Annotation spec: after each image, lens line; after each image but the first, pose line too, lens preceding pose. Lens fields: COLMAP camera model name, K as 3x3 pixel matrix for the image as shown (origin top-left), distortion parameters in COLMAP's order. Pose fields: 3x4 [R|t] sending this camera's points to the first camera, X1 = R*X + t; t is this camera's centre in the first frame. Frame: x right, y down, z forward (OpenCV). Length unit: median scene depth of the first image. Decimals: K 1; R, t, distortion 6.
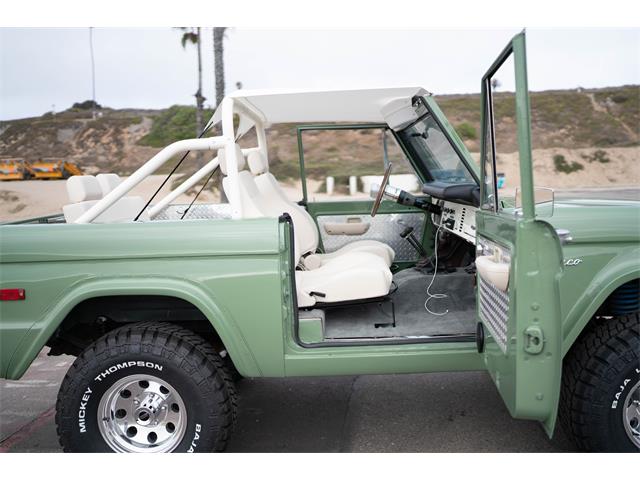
lens RADIAL K [[614.1, 0, 319.3], [0, 614.1, 242.6], [0, 0, 1]] dist [-0.004860, 0.000000]
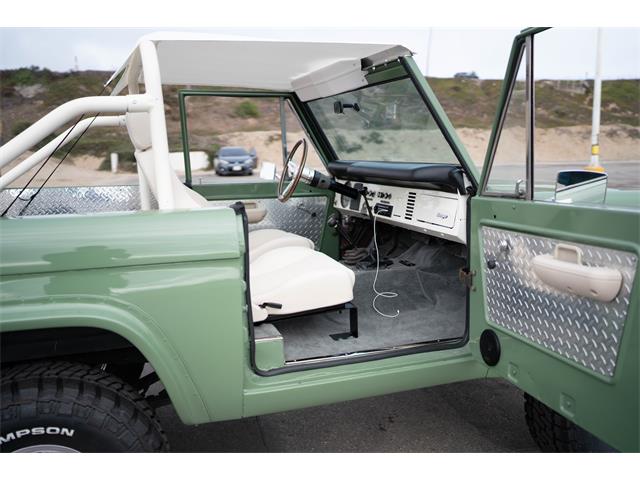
lens RADIAL K [[614.1, 0, 320.5], [0, 614.1, 238.6], [0, 0, 1]] dist [-0.004860, 0.000000]
pose [[0.935572, -0.033268, 0.351565, -0.198305], [0.022887, 0.999172, 0.033644, -0.023047], [-0.352394, -0.023430, 0.935559, 0.232502]]
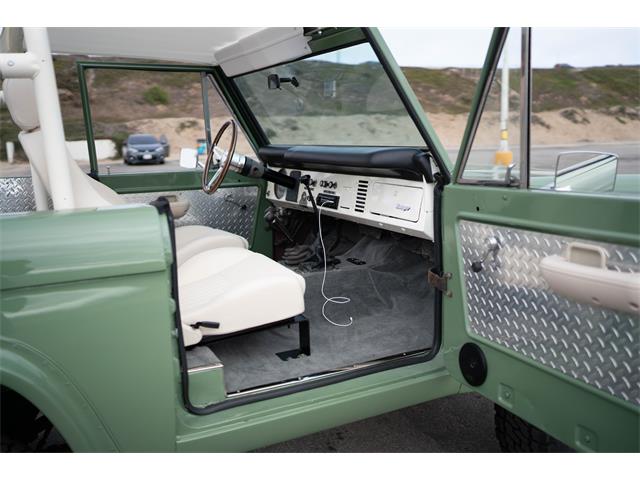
lens RADIAL K [[614.1, 0, 319.3], [0, 614.1, 241.7], [0, 0, 1]] dist [-0.004860, 0.000000]
pose [[0.878329, -0.069560, 0.472970, -0.176705], [0.044722, 0.996974, 0.063576, -0.032010], [-0.475961, -0.034688, 0.878782, 0.366510]]
